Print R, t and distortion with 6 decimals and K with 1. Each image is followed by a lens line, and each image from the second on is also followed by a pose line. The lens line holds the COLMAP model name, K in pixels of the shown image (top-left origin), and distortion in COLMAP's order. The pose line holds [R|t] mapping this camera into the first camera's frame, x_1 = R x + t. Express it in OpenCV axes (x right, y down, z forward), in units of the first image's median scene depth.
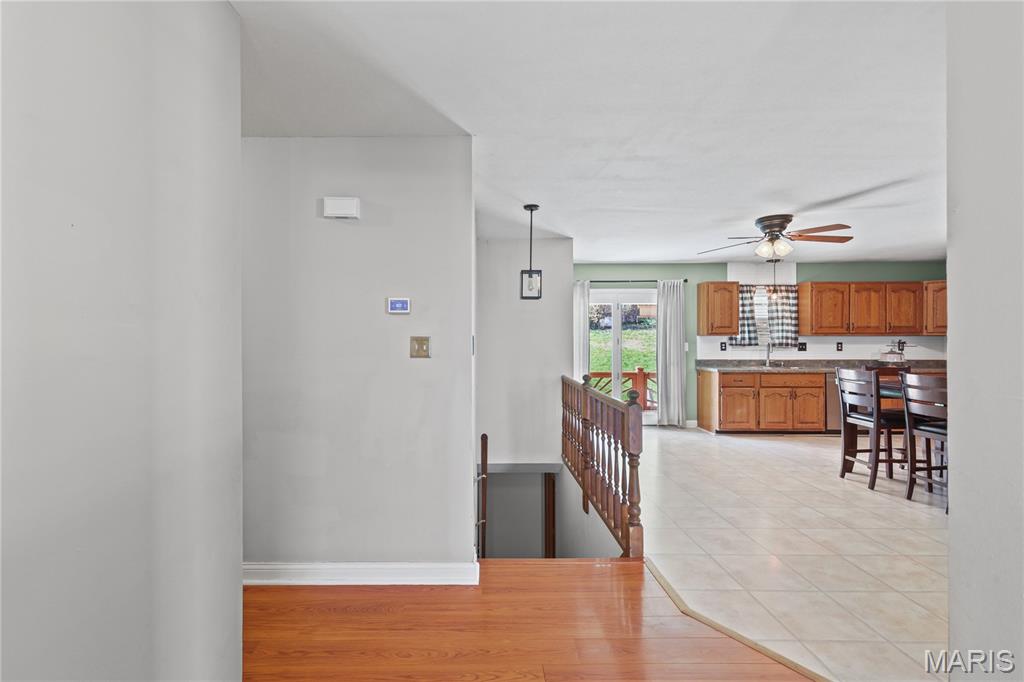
lens RADIAL K [[446.5, 0, 512.4], [0, 446.5, 338.8], [0, 0, 1]] dist [0.006422, 0.001137]
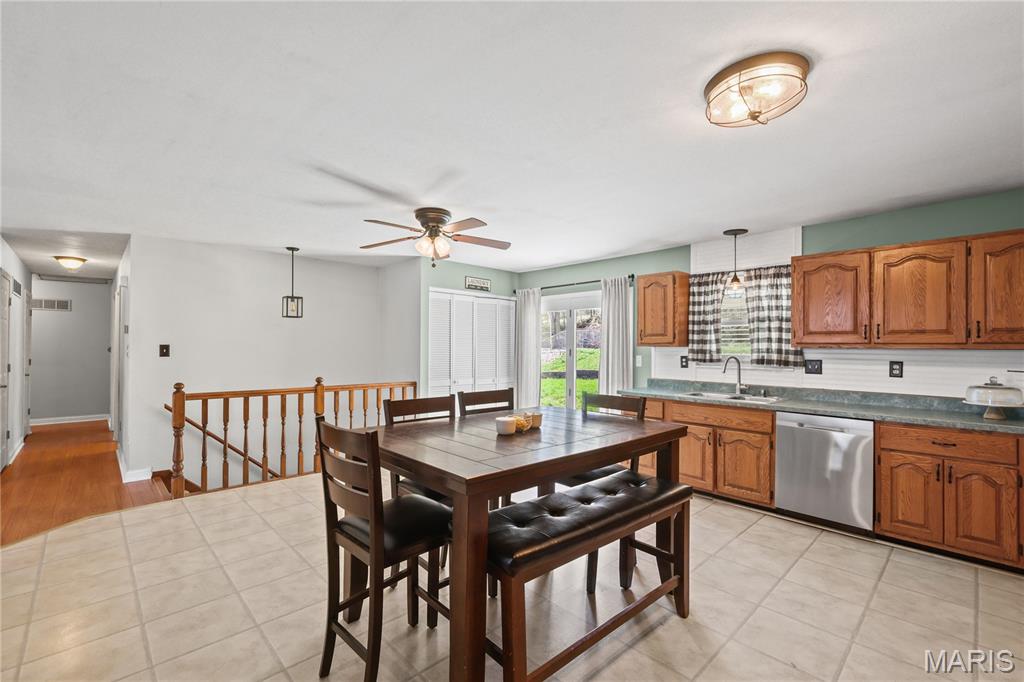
lens RADIAL K [[446.5, 0, 511.8], [0, 446.5, 342.8], [0, 0, 1]] dist [0.006422, 0.001137]
pose [[0.689523, -0.000983, -0.724263, 0.806668], [-0.010283, 0.999885, -0.011148, -0.003087], [0.724190, 0.015134, 0.689434, 0.306983]]
